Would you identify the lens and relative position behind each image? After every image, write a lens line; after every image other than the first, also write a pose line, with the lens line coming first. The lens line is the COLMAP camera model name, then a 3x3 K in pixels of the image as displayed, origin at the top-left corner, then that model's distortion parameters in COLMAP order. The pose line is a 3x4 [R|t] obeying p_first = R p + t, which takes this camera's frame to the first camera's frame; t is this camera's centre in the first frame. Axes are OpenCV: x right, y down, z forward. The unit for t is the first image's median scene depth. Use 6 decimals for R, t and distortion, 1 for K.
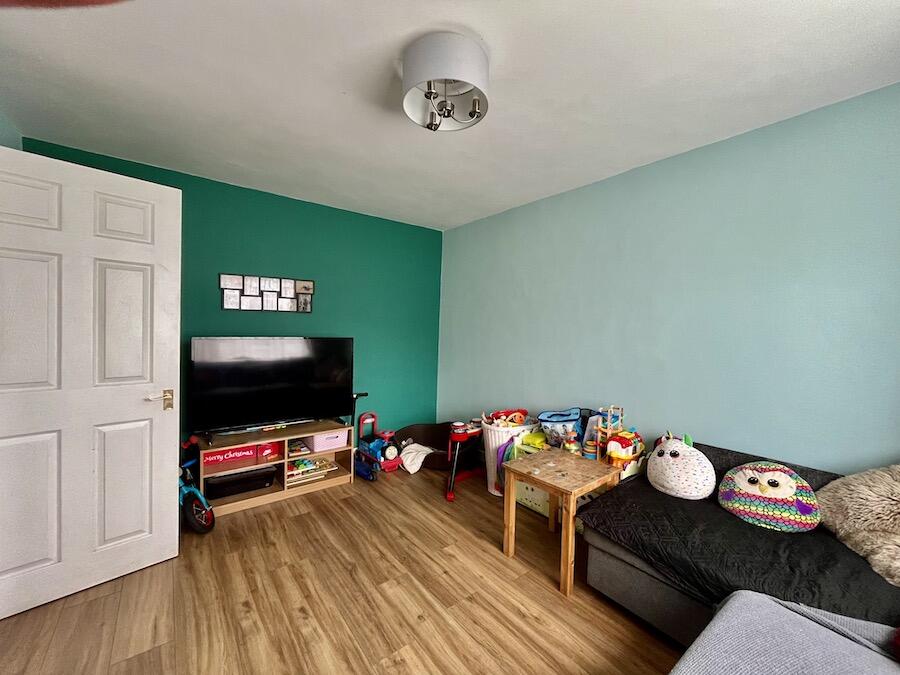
lens RADIAL K [[367.3, 0, 450.0], [0, 367.3, 337.5], [0, 0, 1]] dist [-0.002827, -0.000211]
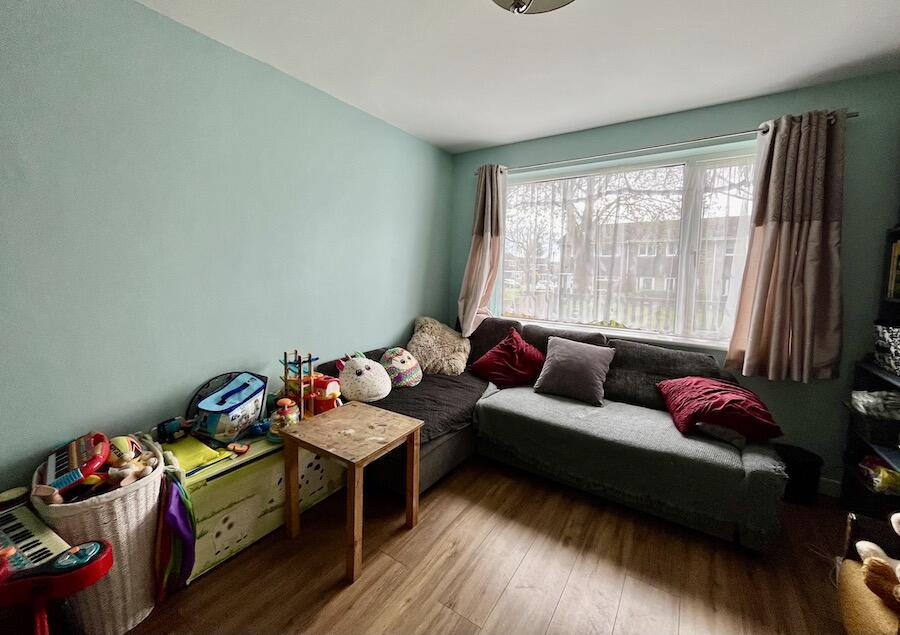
lens RADIAL K [[364.7, 0, 450.0], [0, 364.7, 317.5], [0, 0, 1]] dist [-0.000382, -0.000050]
pose [[-0.319609, -0.152596, 0.935182, -0.518546], [0.001964, 0.986839, 0.161696, -0.026201], [-0.947548, 0.053516, -0.315103, 1.076868]]
